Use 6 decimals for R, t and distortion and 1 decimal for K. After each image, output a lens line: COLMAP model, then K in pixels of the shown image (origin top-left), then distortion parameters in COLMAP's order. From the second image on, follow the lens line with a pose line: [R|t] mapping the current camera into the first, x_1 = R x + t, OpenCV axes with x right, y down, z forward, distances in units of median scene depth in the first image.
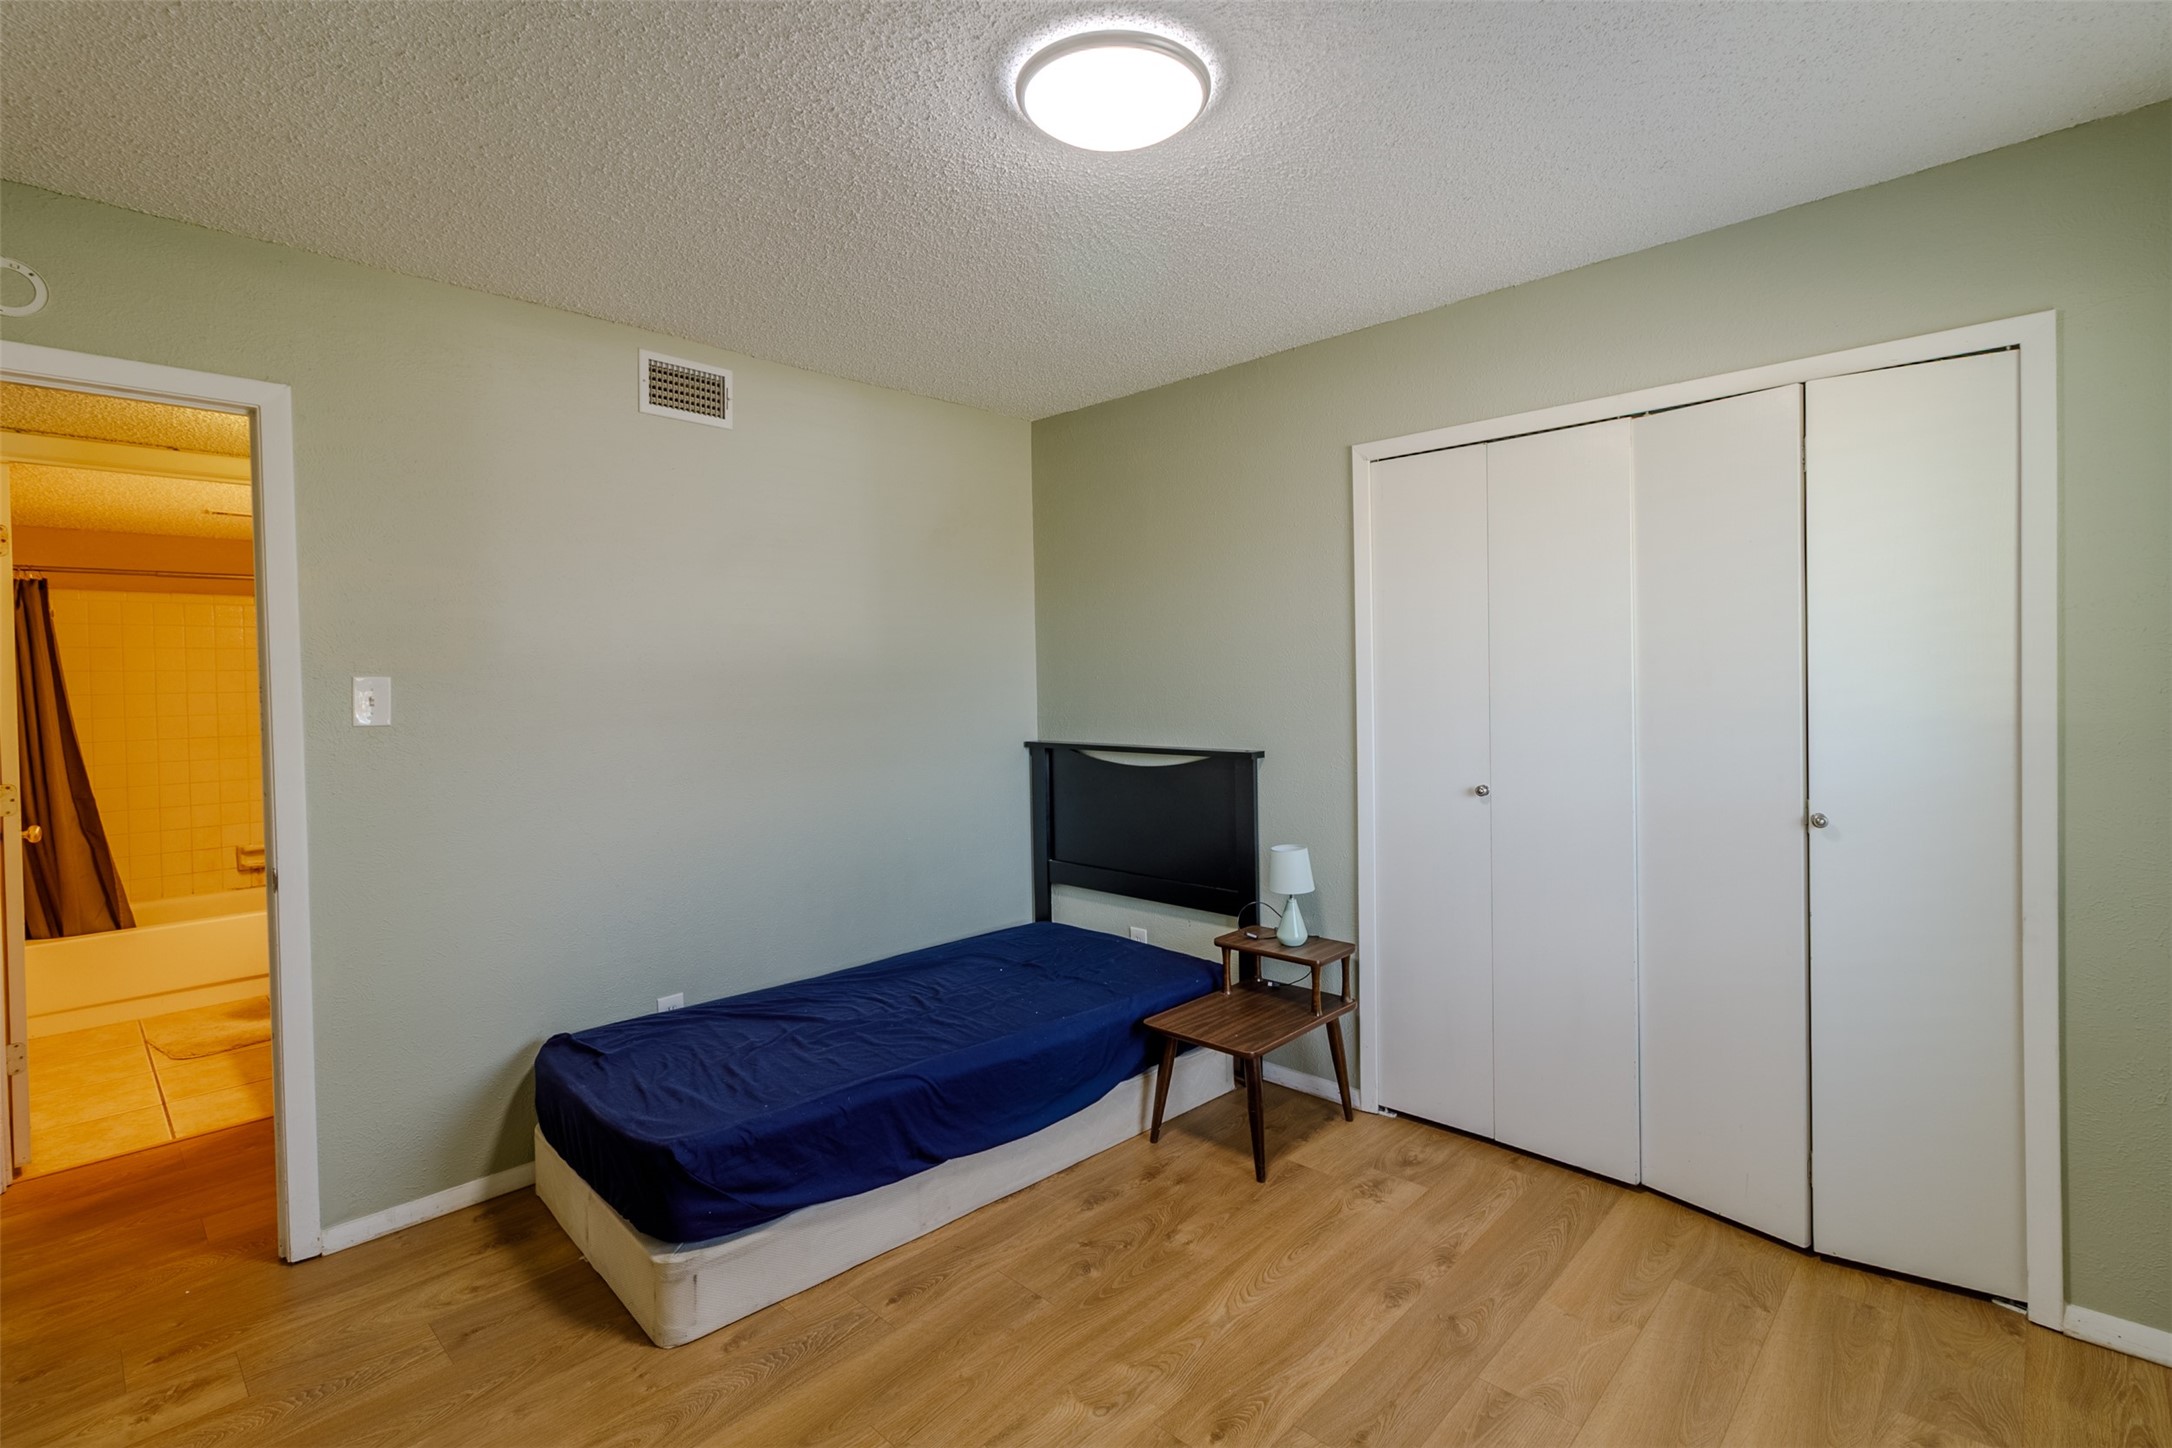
lens RADIAL K [[1012.6, 0, 1106.0], [0, 1012.6, 703.8], [0, 0, 1]] dist [-0.000221, 0.000217]
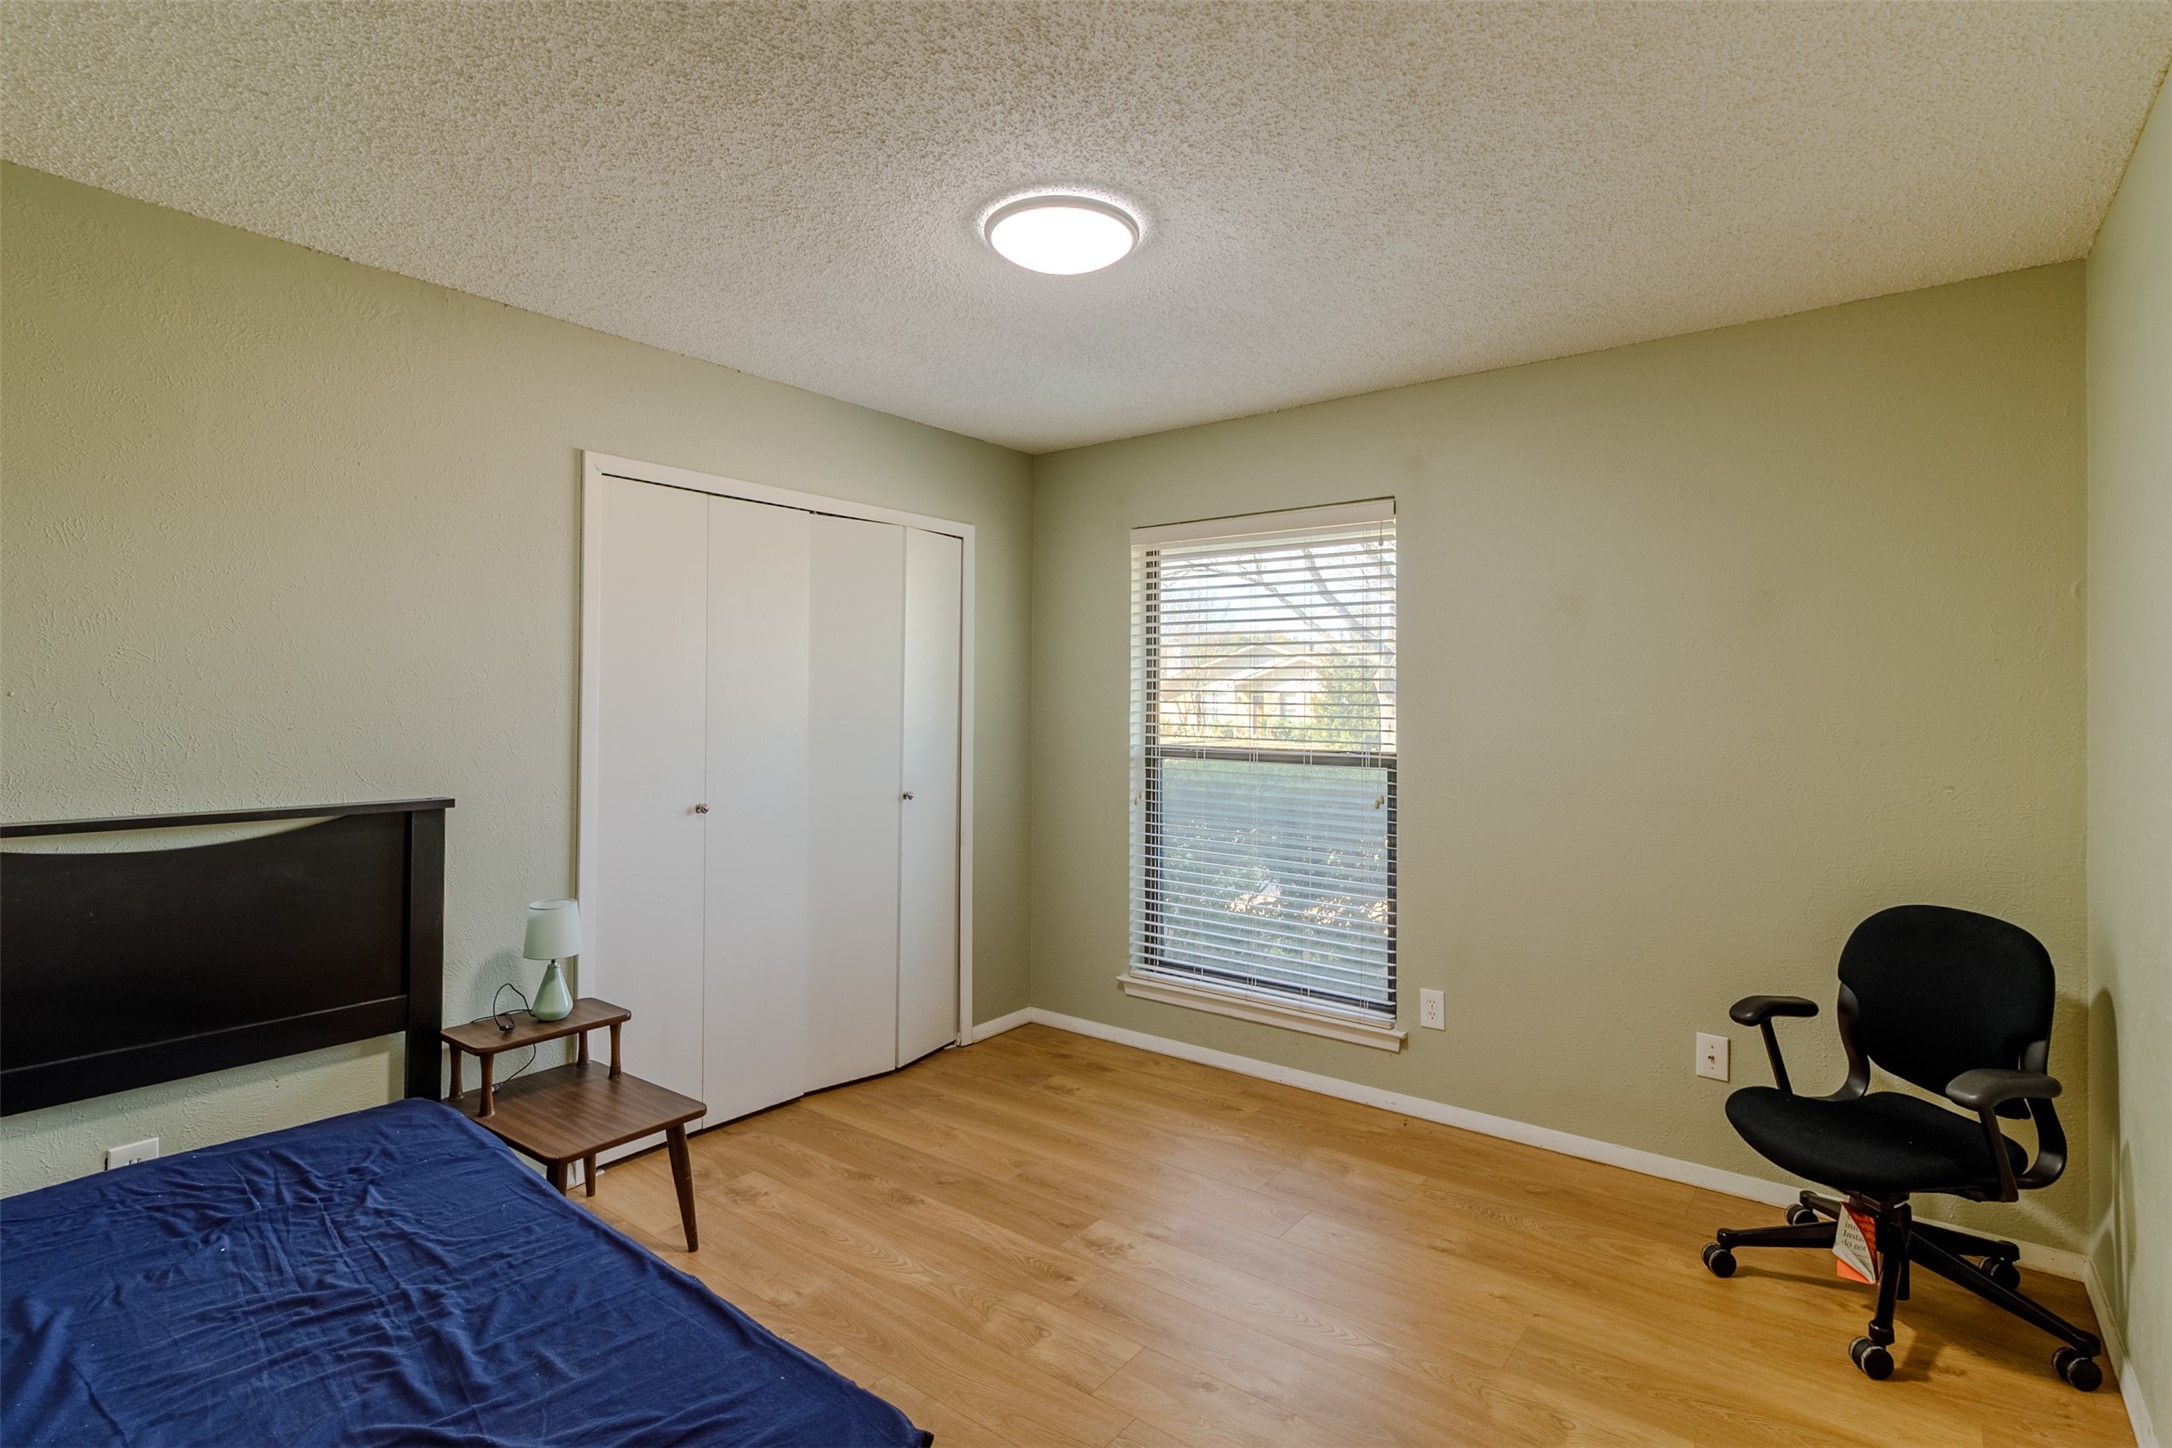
lens RADIAL K [[1060.2, 0, 1089.4], [0, 1060.2, 689.7], [0, 0, 1]] dist [-0.000348, -0.000134]
pose [[-0.107713, 0.029142, 0.993755, -1.074568], [0.022778, 0.999380, -0.026838, -0.002330], [-0.993921, 0.019745, -0.108310, 0.927278]]
